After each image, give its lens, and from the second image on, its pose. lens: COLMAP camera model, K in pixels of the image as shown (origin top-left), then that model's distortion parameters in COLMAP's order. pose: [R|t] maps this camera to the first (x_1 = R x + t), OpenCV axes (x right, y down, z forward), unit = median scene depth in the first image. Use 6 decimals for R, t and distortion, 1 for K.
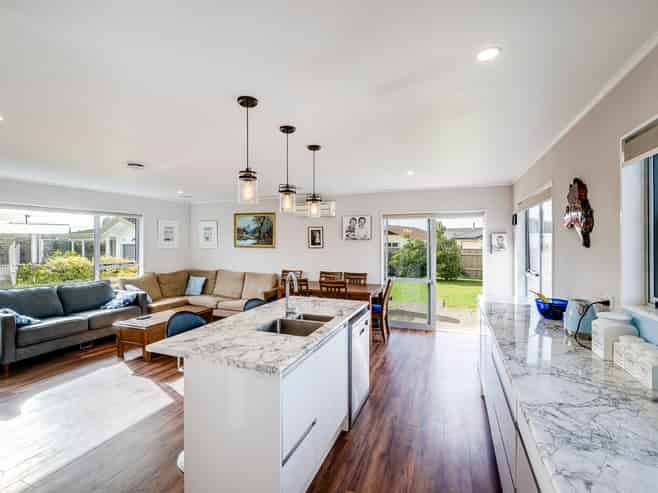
lens RADIAL K [[306.7, 0, 330.9], [0, 306.7, 248.3], [0, 0, 1]] dist [0.004749, 0.000214]
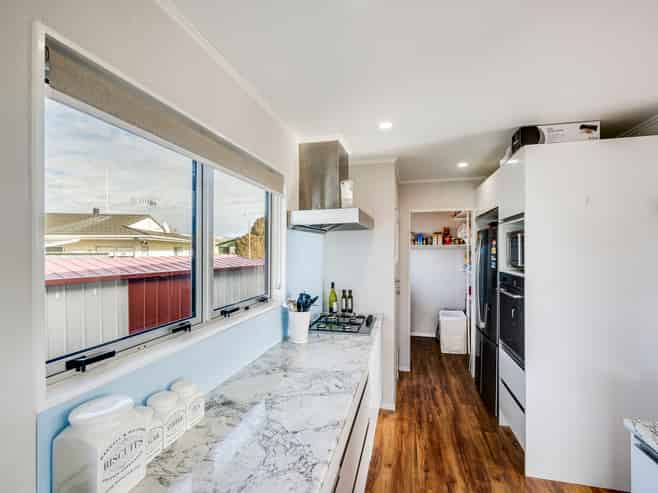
lens RADIAL K [[306.7, 0, 330.9], [0, 306.7, 248.3], [0, 0, 1]] dist [0.004749, 0.000214]
pose [[-0.991366, -0.004348, -0.131049, 0.165347], [-0.006723, 0.999821, 0.017681, -0.012422], [0.130949, 0.018410, -0.991218, 0.409392]]
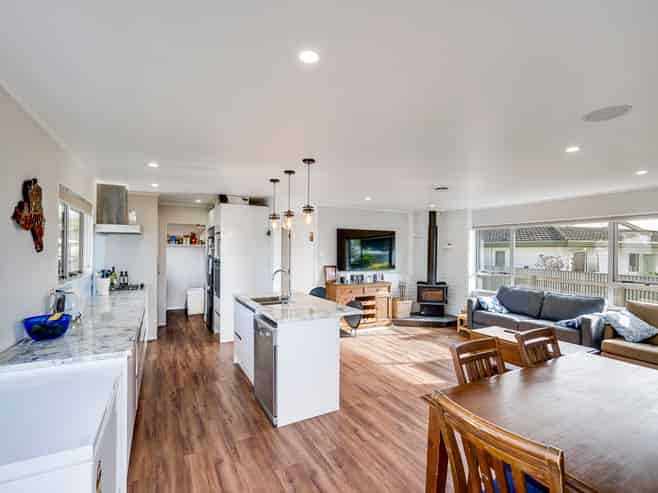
lens RADIAL K [[306.7, 0, 330.9], [0, 306.7, 248.3], [0, 0, 1]] dist [0.004749, 0.000214]
pose [[-0.632736, -0.012991, -0.774258, 0.355751], [-0.026715, 0.999630, 0.005060, -0.014873], [0.773906, 0.023886, -0.632849, 0.850611]]
